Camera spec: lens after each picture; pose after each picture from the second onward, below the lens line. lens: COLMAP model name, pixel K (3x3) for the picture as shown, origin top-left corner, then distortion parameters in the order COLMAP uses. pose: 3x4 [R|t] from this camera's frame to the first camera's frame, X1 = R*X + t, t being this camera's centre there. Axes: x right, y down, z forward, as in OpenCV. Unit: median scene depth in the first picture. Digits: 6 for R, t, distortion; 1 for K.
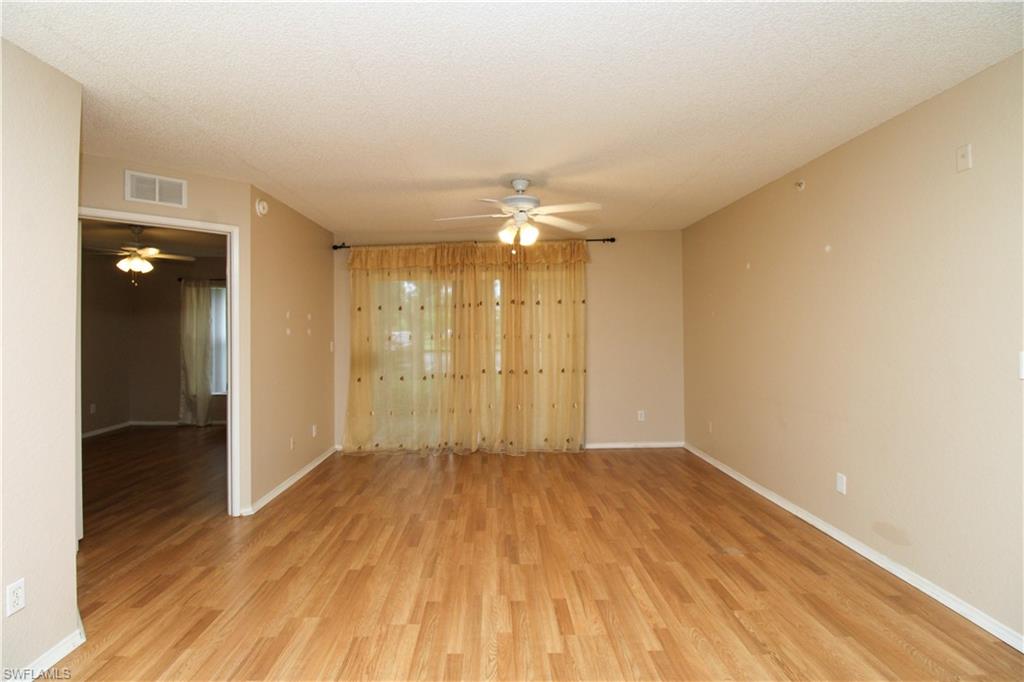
lens RADIAL K [[479.6, 0, 497.3], [0, 479.6, 326.5], [0, 0, 1]] dist [-0.008763, -0.009059]
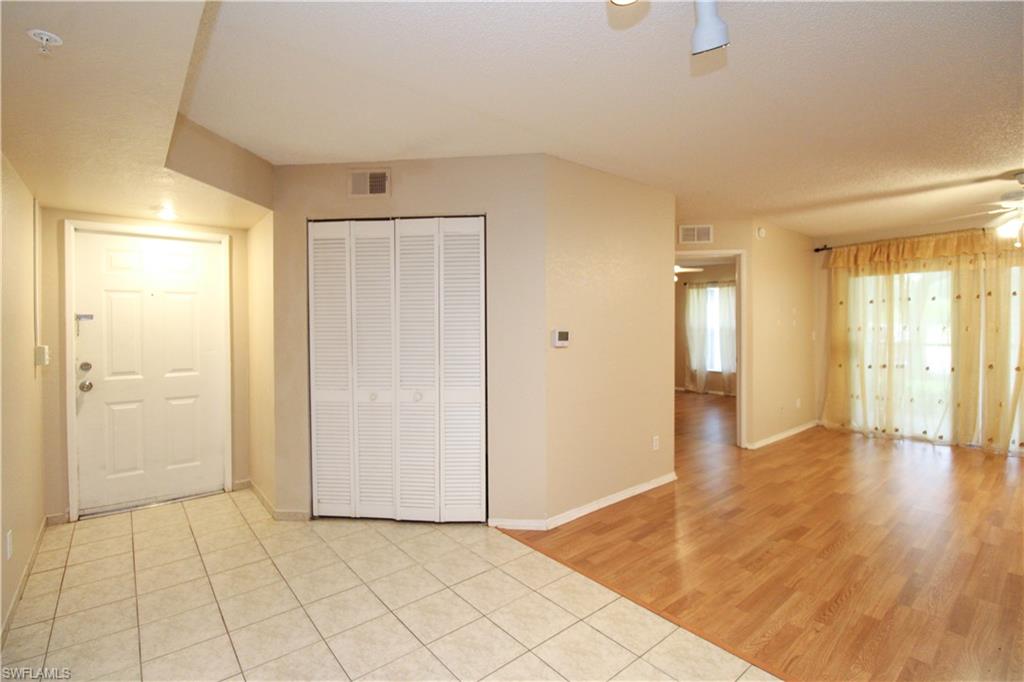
lens RADIAL K [[479.6, 0, 504.0], [0, 479.6, 327.1], [0, 0, 1]] dist [-0.008763, -0.009059]
pose [[0.631018, 0.013052, -0.775658, 0.115182], [0.001692, 0.999833, 0.018201, -0.001831], [0.775766, -0.012798, 0.630891, -0.455898]]
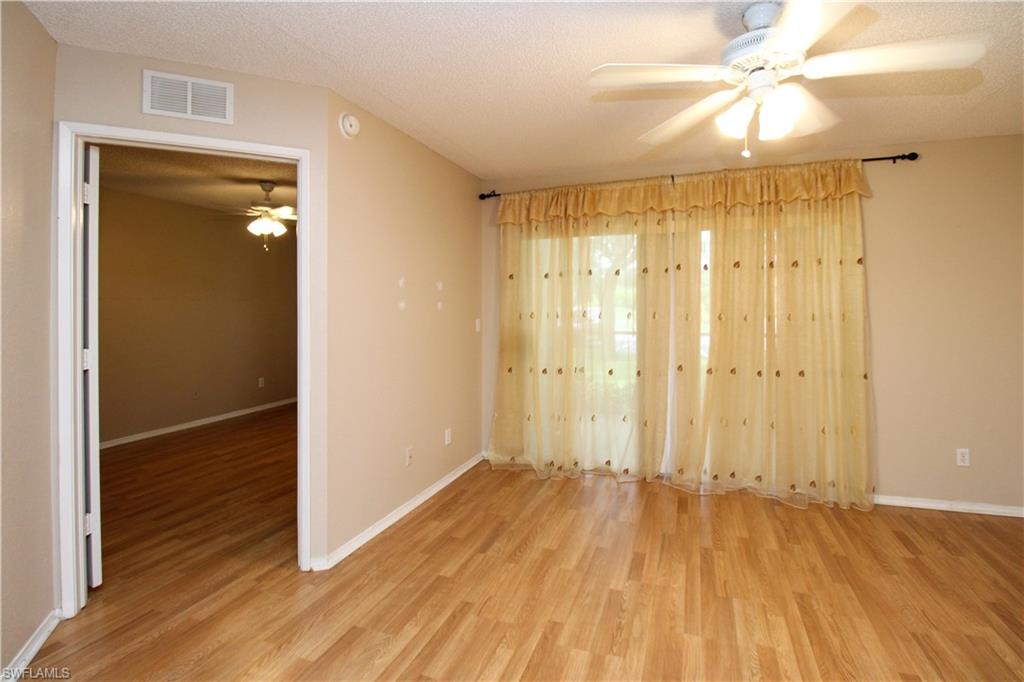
lens RADIAL K [[479.6, 0, 533.2], [0, 479.6, 307.1], [0, 0, 1]] dist [-0.008763, -0.009059]
pose [[0.945309, 0.012256, -0.325947, -0.012402], [-0.009130, 0.999897, 0.011118, 0.004089], [0.326049, -0.007534, 0.945323, 0.430719]]
